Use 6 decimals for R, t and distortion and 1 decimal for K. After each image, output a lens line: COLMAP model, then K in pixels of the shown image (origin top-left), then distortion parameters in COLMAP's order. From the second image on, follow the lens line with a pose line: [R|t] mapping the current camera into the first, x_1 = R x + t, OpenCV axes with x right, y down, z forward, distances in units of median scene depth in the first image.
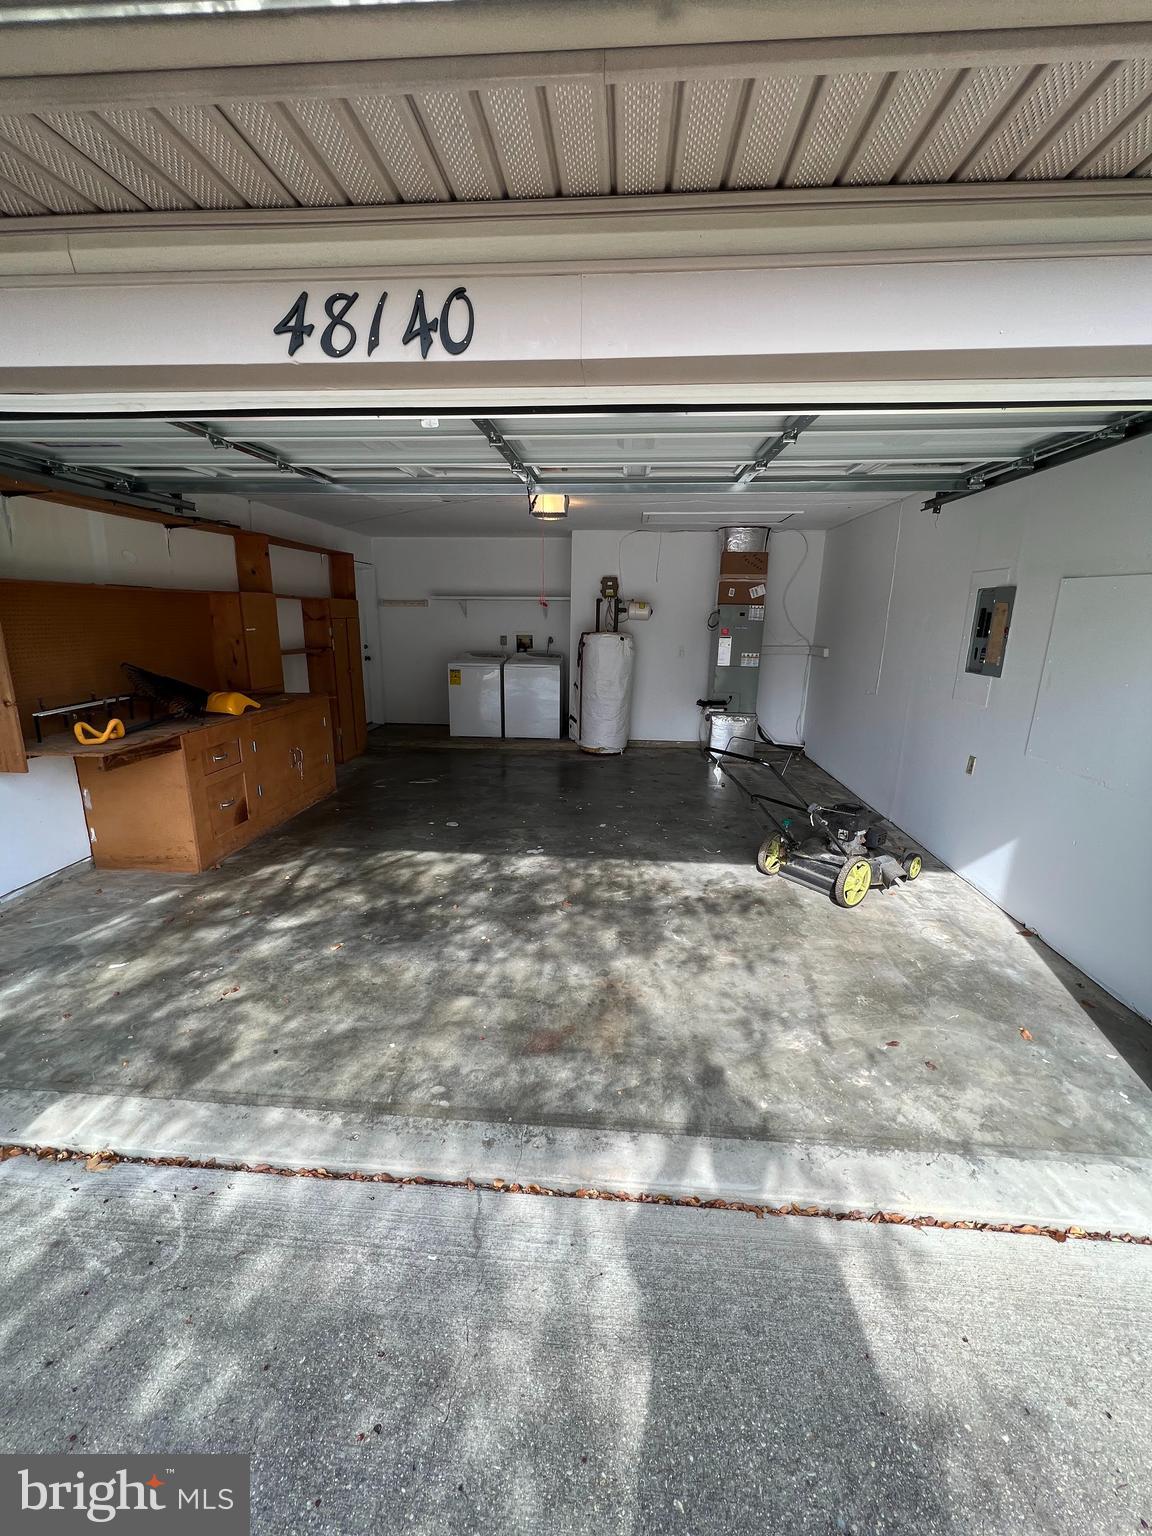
lens RADIAL K [[615.1, 0, 578.6], [0, 615.1, 766.8], [0, 0, 1]] dist [-0.002188, 0.001006]
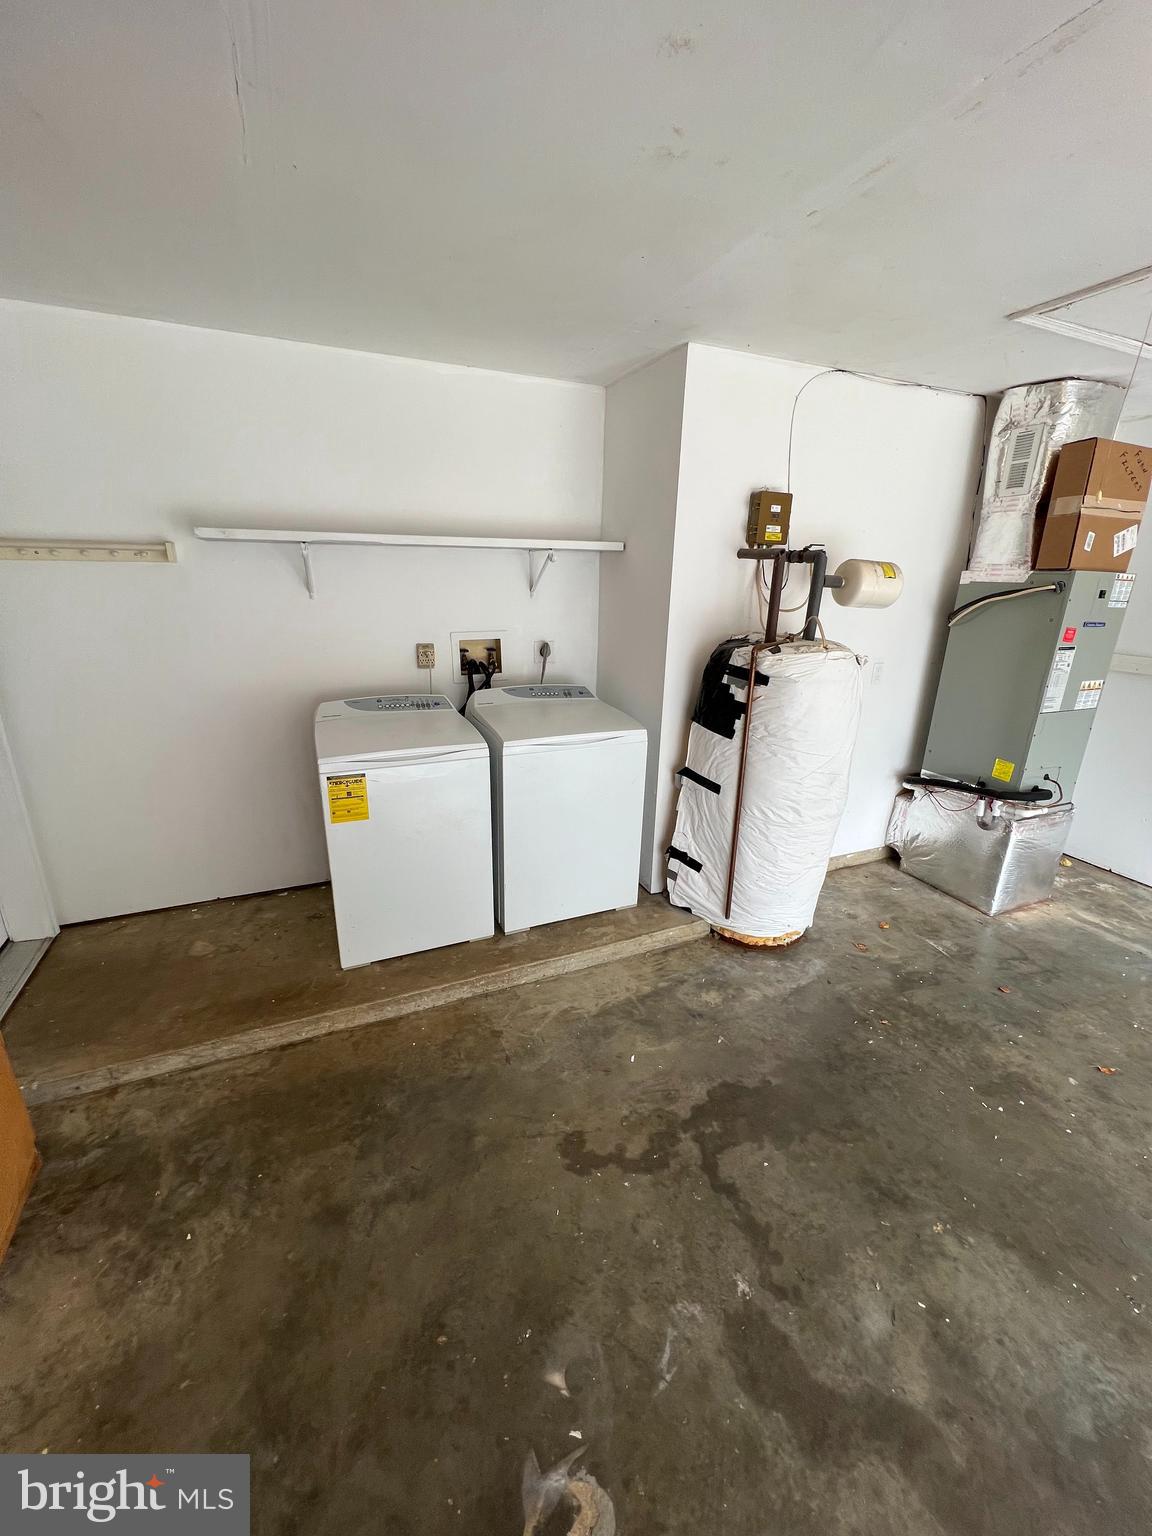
lens RADIAL K [[615.1, 0, 572.9], [0, 615.1, 765.3], [0, 0, 1]] dist [-0.002188, 0.001006]
pose [[0.886382, -0.134059, 0.443119, -0.235492], [0.102353, 0.990217, 0.094836, -0.180300], [-0.451498, -0.038706, 0.891432, 0.675166]]
